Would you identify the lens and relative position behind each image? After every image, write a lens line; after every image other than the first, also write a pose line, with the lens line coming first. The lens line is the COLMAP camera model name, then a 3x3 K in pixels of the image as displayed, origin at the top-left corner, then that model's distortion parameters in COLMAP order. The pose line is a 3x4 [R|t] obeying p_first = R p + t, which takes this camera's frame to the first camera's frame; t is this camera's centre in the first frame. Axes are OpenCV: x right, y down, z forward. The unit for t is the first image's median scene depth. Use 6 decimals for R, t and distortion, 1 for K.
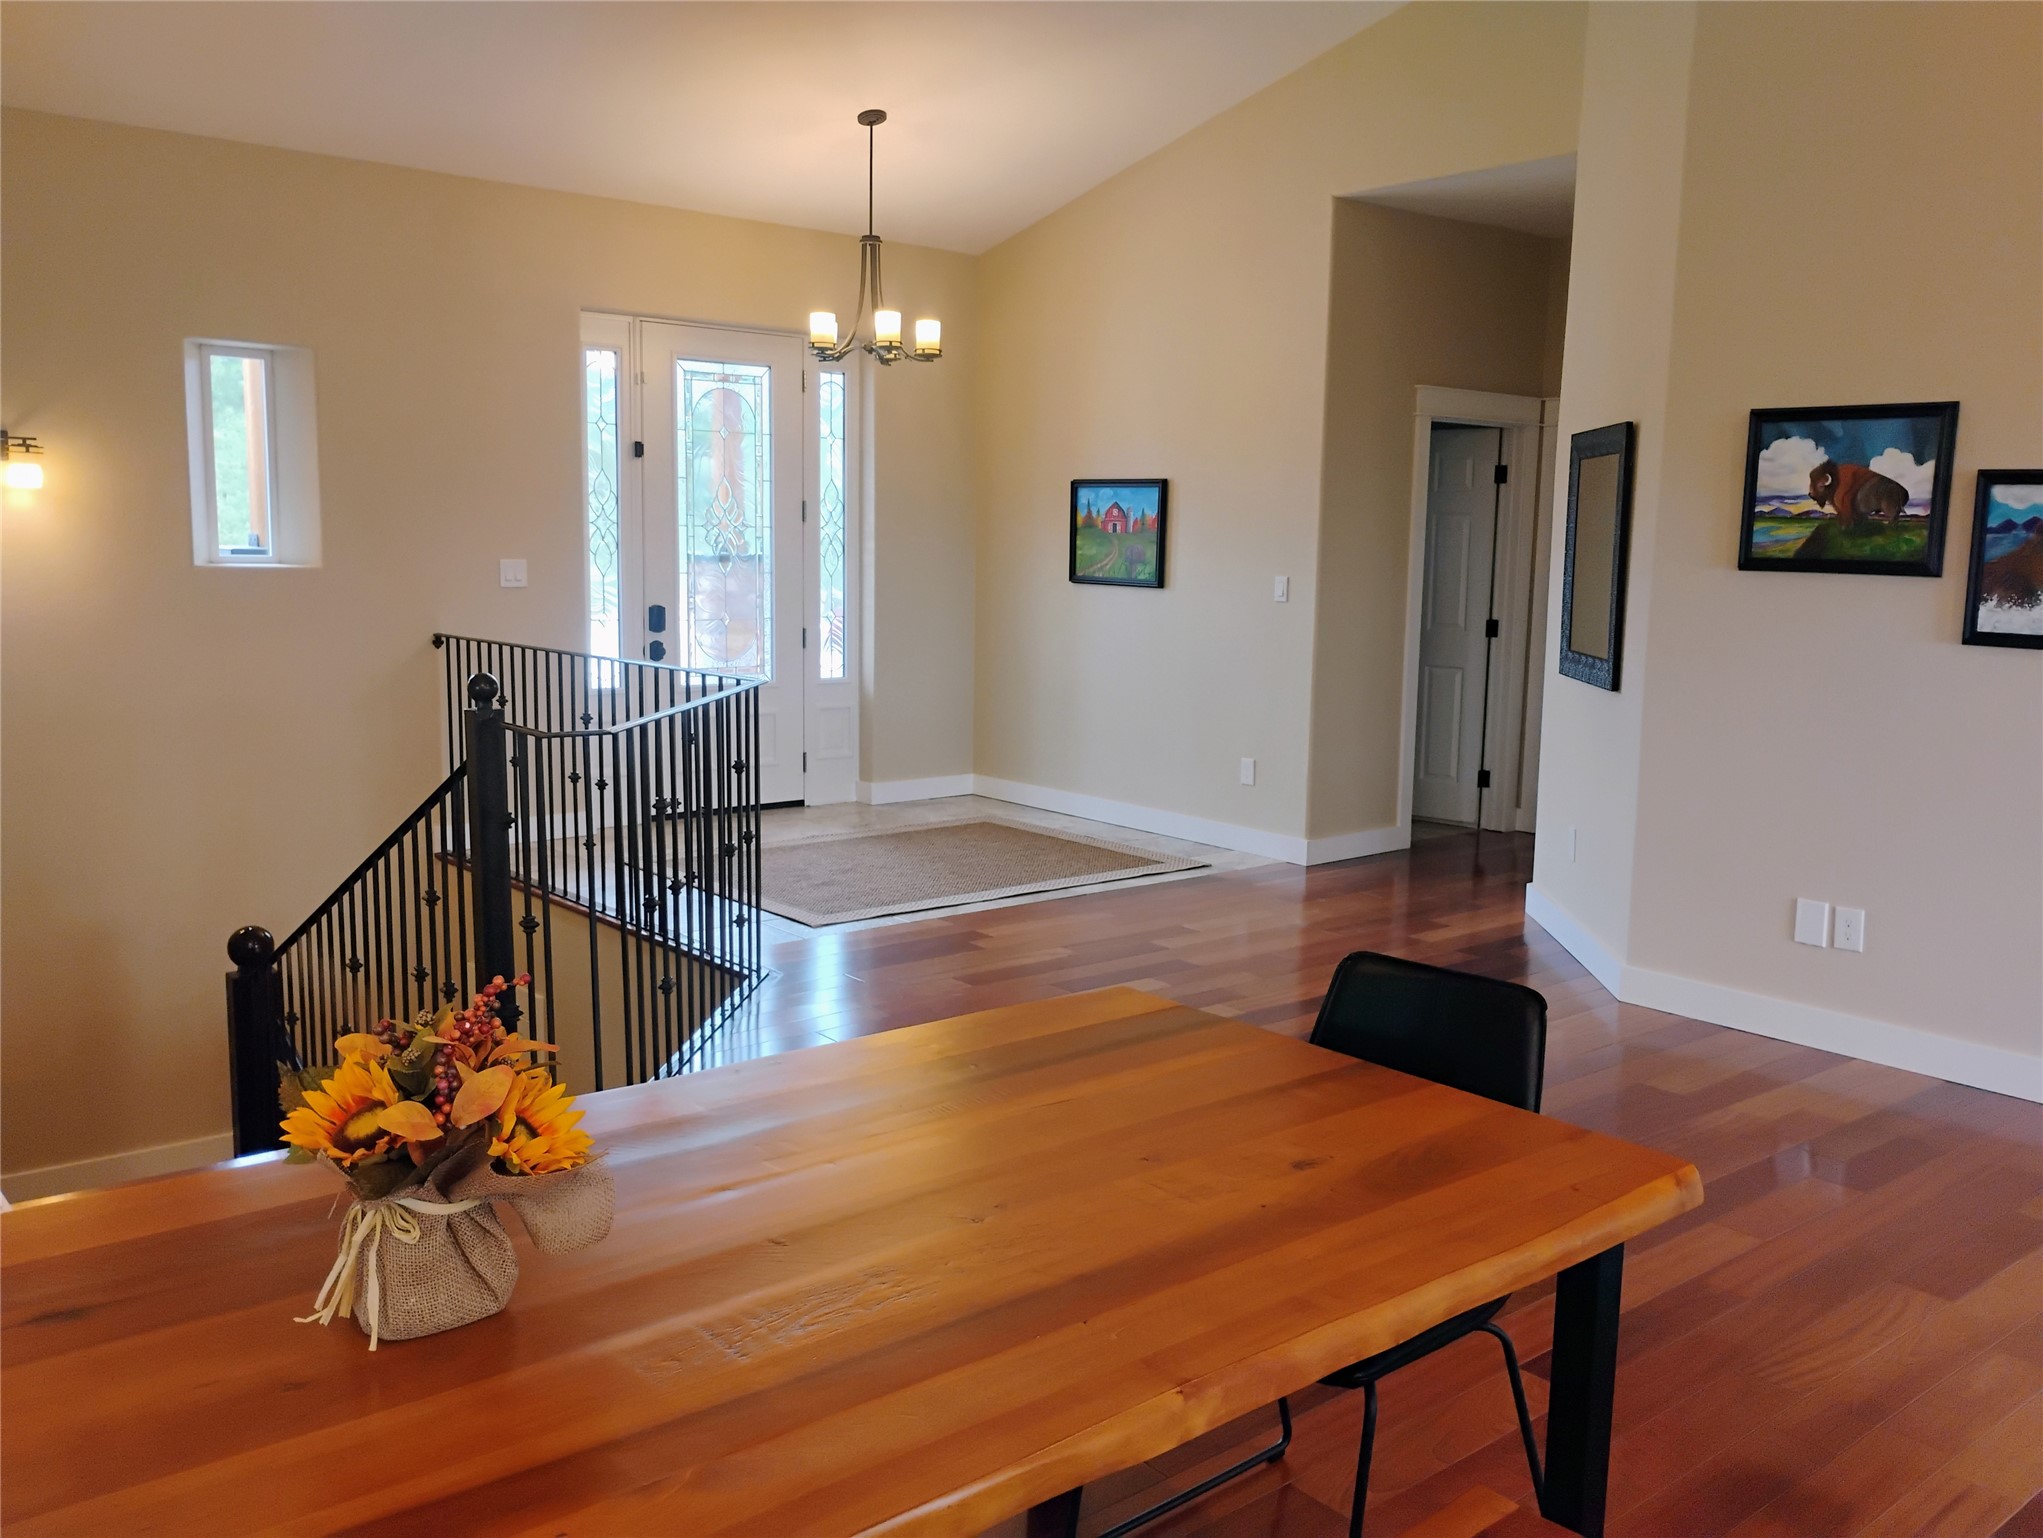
lens RADIAL K [[1713.7, 0, 1026.0], [0, 1713.7, 768.0], [0, 0, 1]] dist [0.054002, -0.062803]
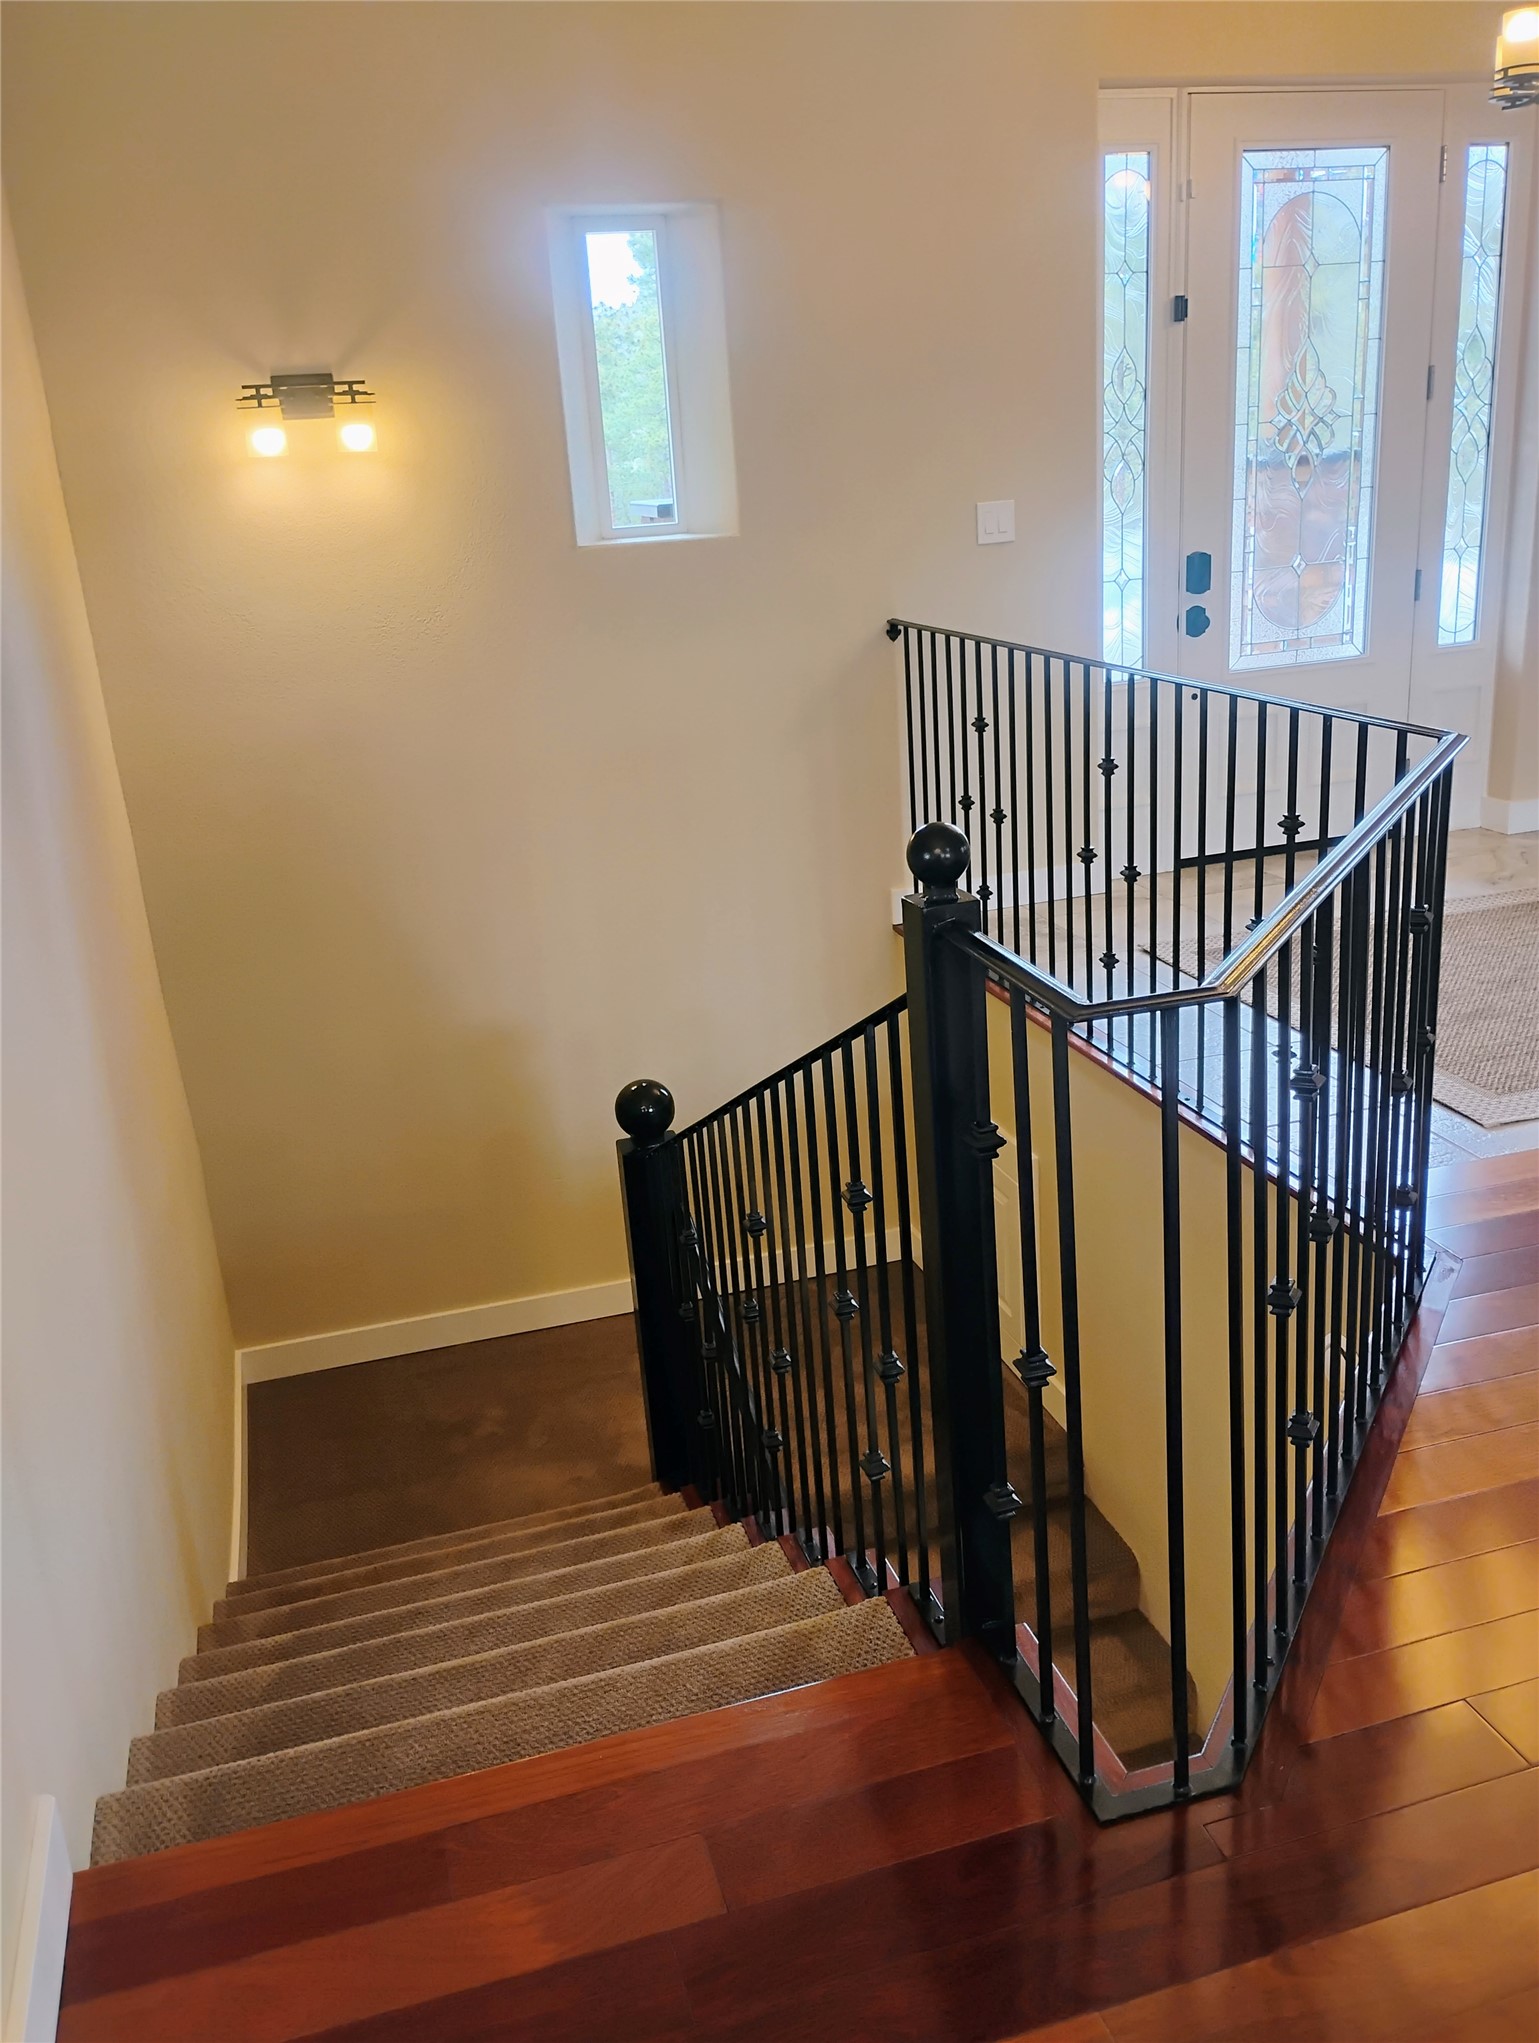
lens RADIAL K [[1713.7, 0, 785.8], [0, 1713.7, 1027.9], [0, 0, 1]] dist [0.054002, -0.062803]
pose [[0.917975, 0.054094, -0.392933, -0.091886], [0.026675, 0.979994, 0.197230, -0.051954], [0.395741, -0.191534, 0.898167, 0.304549]]
